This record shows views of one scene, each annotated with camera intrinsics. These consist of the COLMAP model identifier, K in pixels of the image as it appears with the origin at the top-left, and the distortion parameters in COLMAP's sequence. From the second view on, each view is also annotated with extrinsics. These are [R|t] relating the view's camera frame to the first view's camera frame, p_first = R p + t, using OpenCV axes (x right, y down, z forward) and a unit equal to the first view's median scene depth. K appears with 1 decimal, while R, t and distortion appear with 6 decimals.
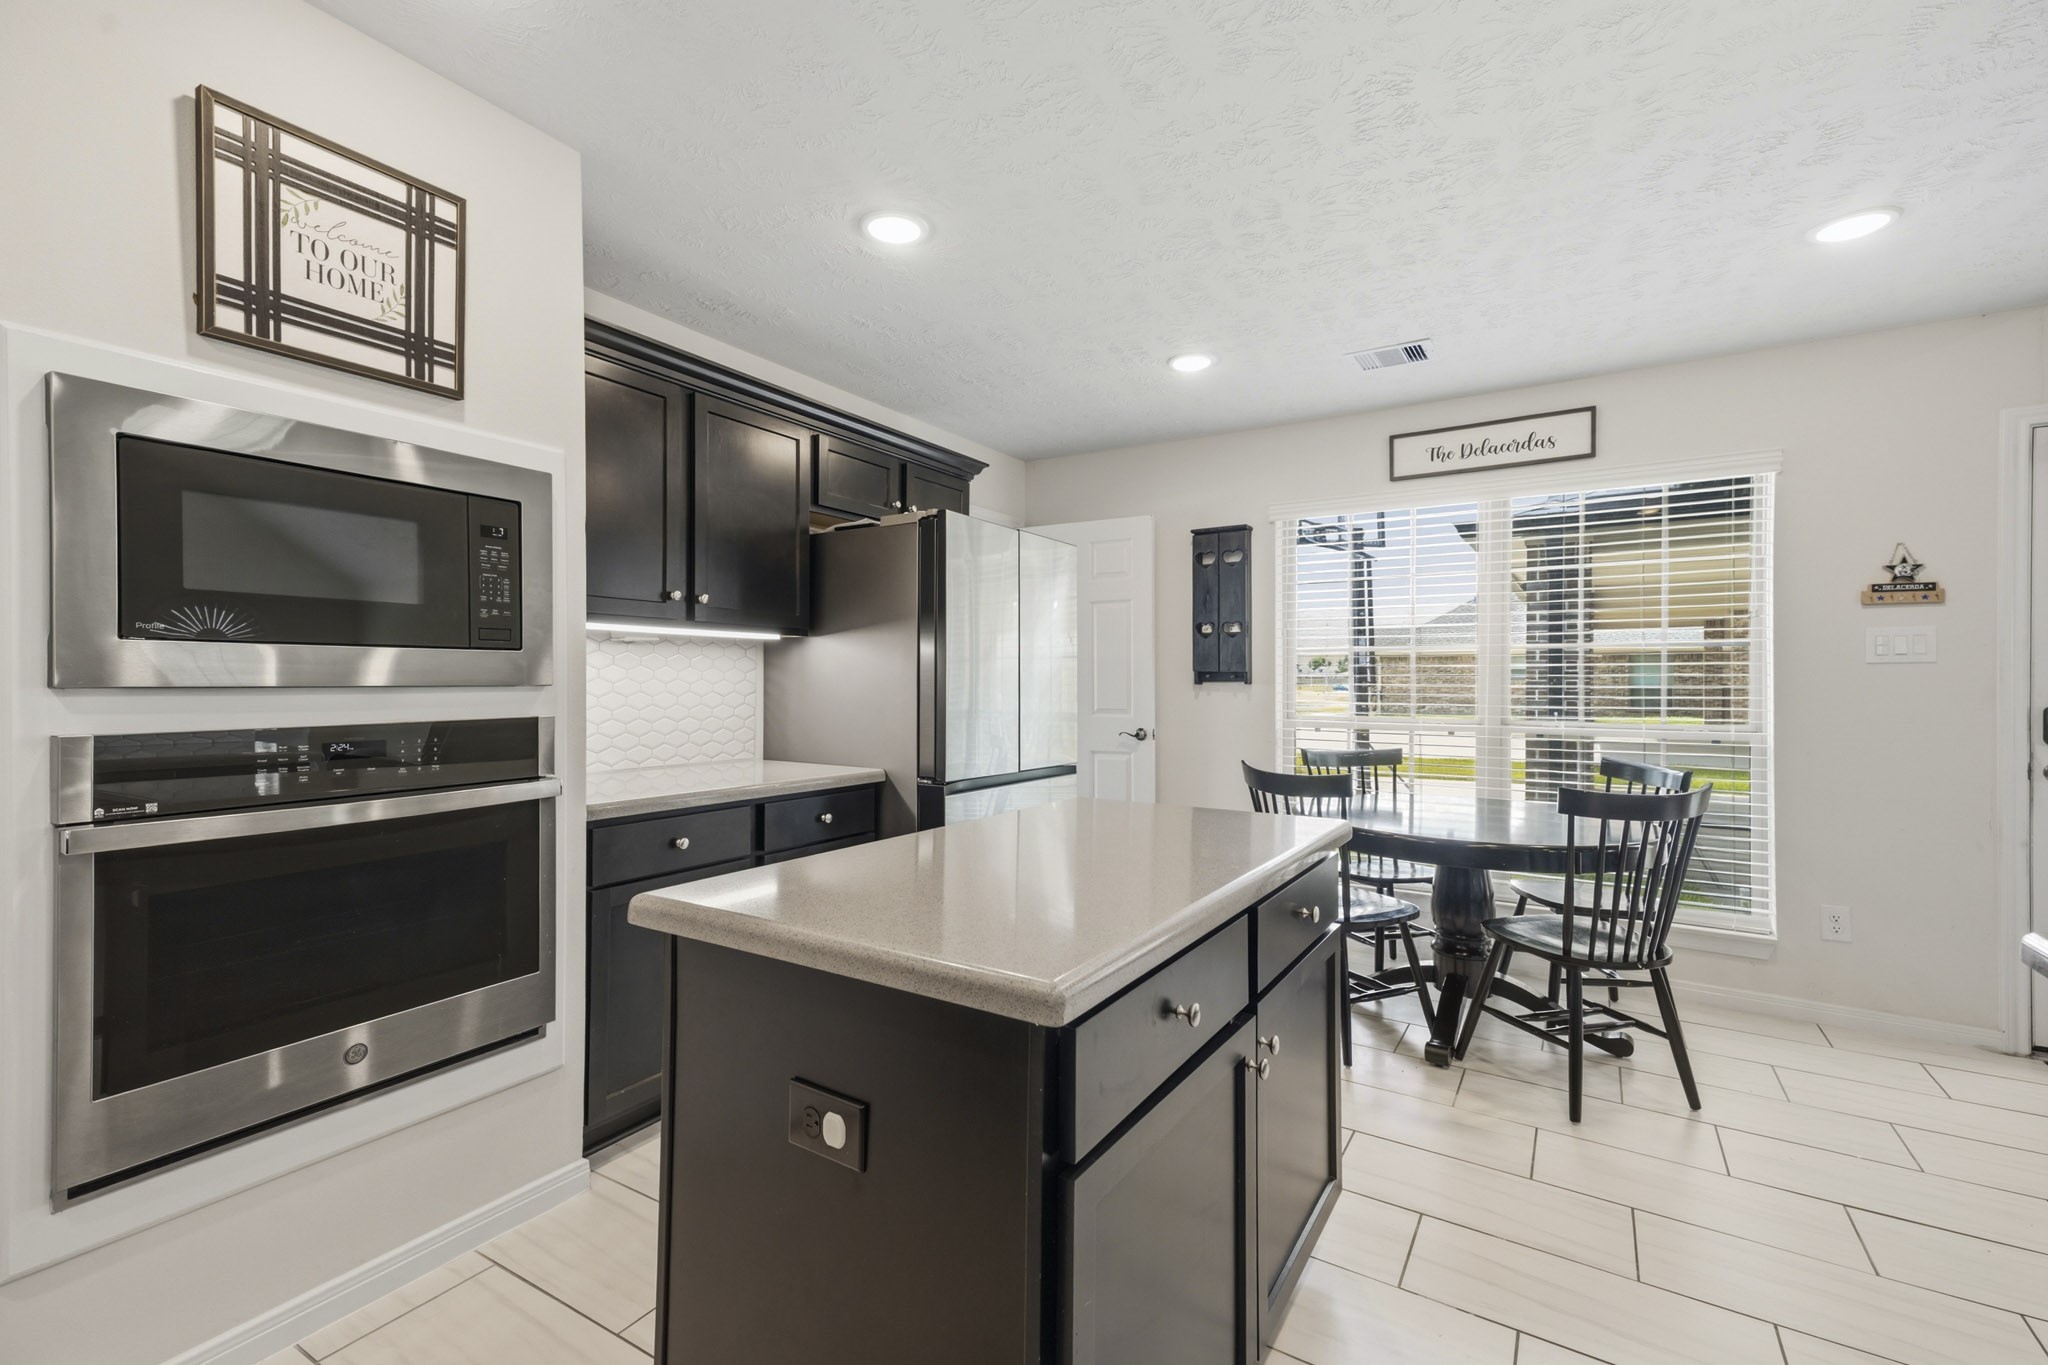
lens RADIAL K [[887.1, 0, 1036.2], [0, 887.1, 672.5], [0, 0, 1]] dist [0.005726, 0.001345]
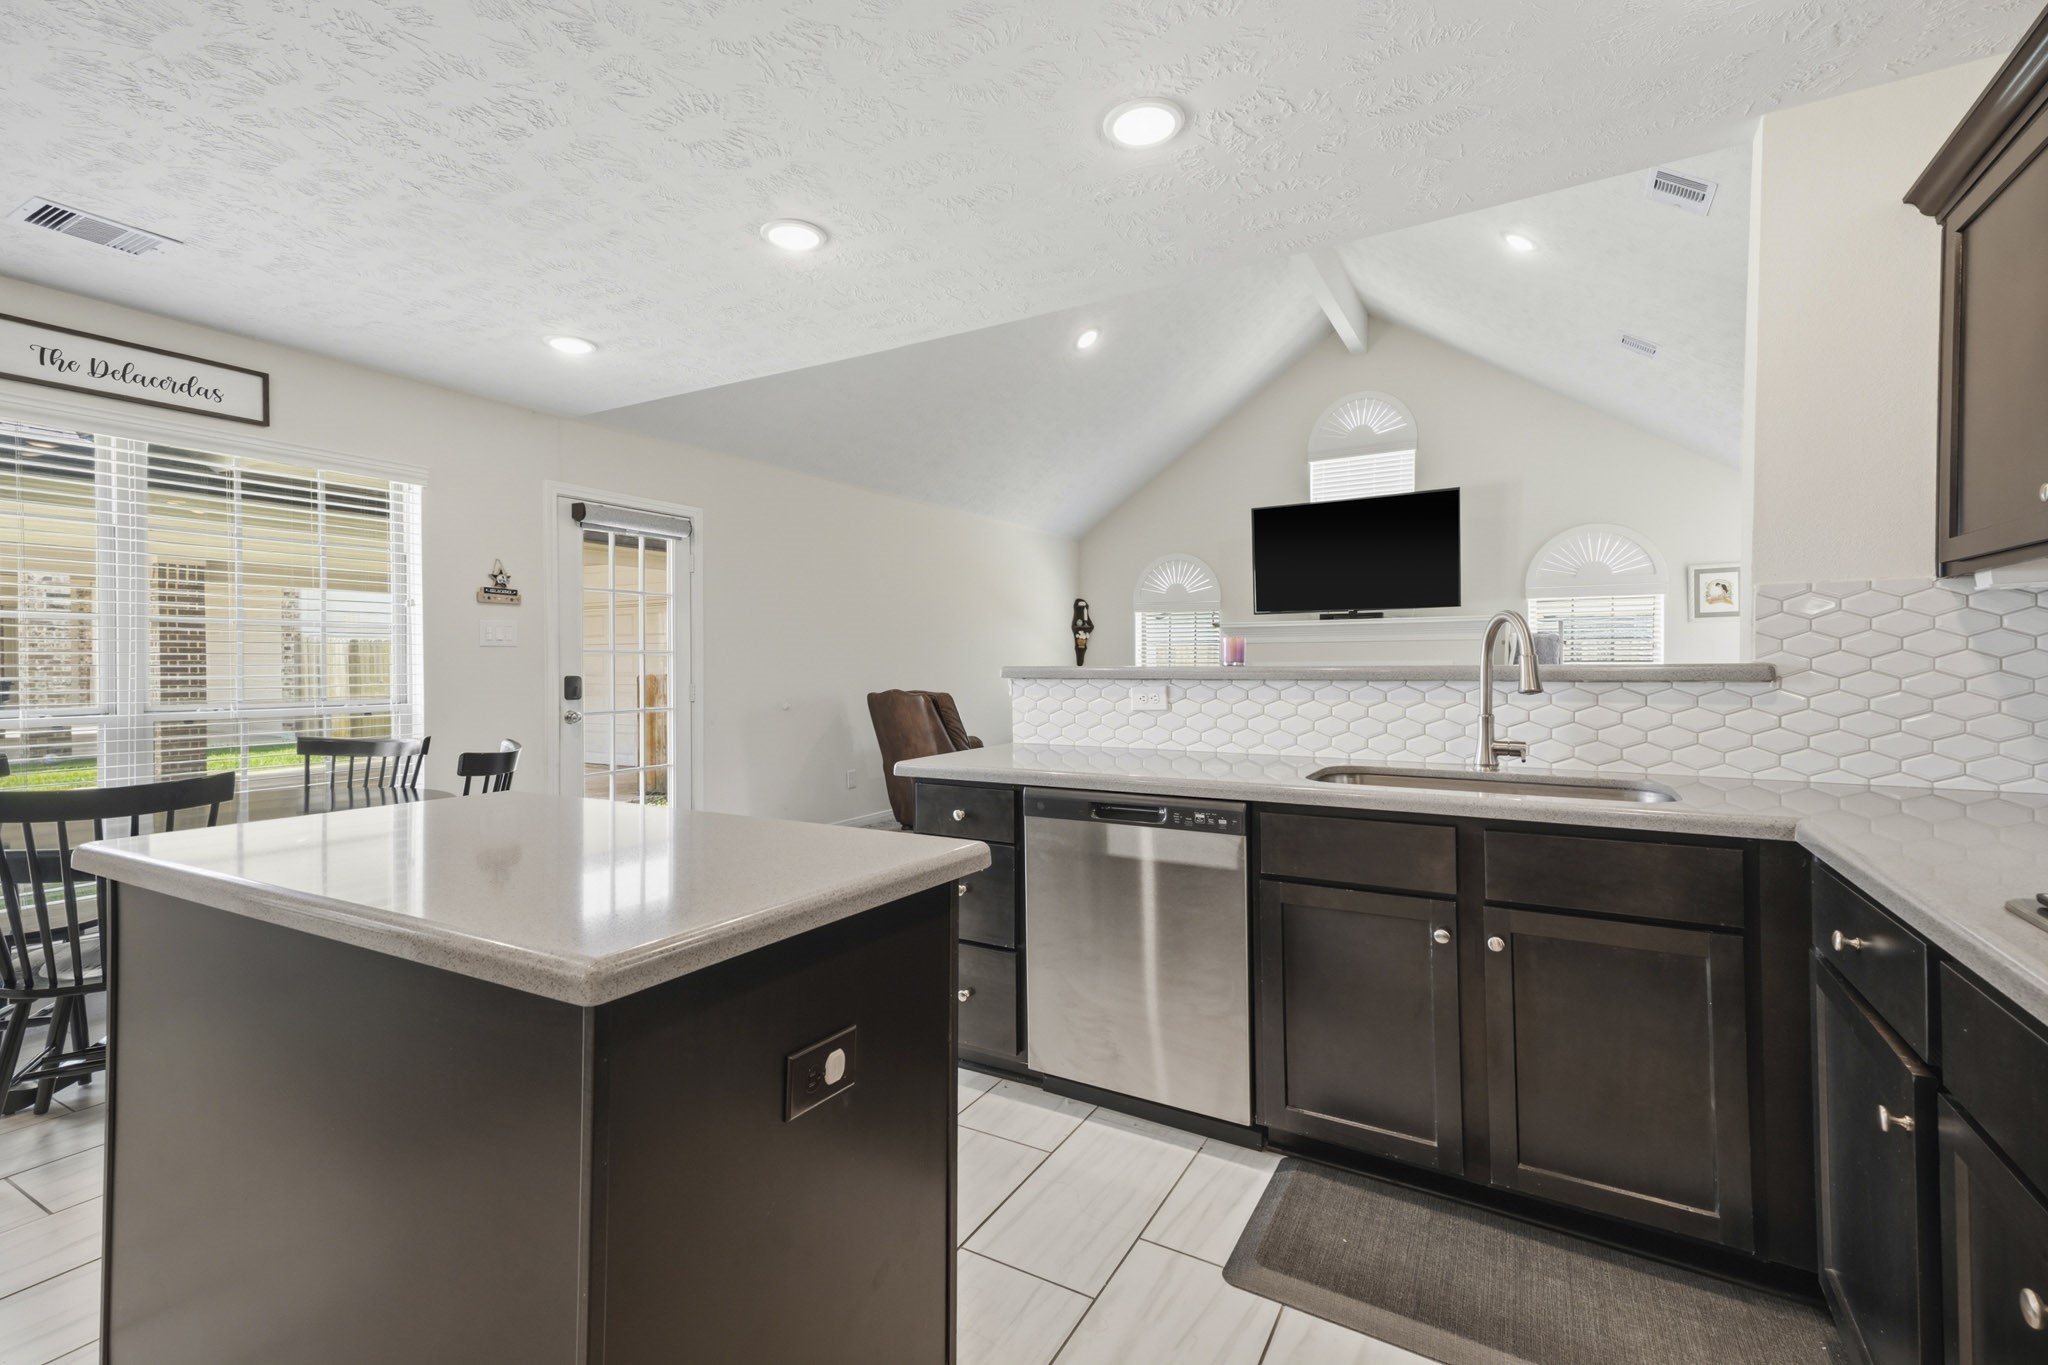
lens RADIAL K [[887.1, 0, 1000.1], [0, 887.1, 649.2], [0, 0, 1]] dist [0.005726, 0.001345]
pose [[-0.018736, 0.017264, 0.999675, -0.401721], [-0.008594, 0.999811, -0.017427, 0.010381], [-0.999788, -0.008918, -0.018584, 0.255074]]
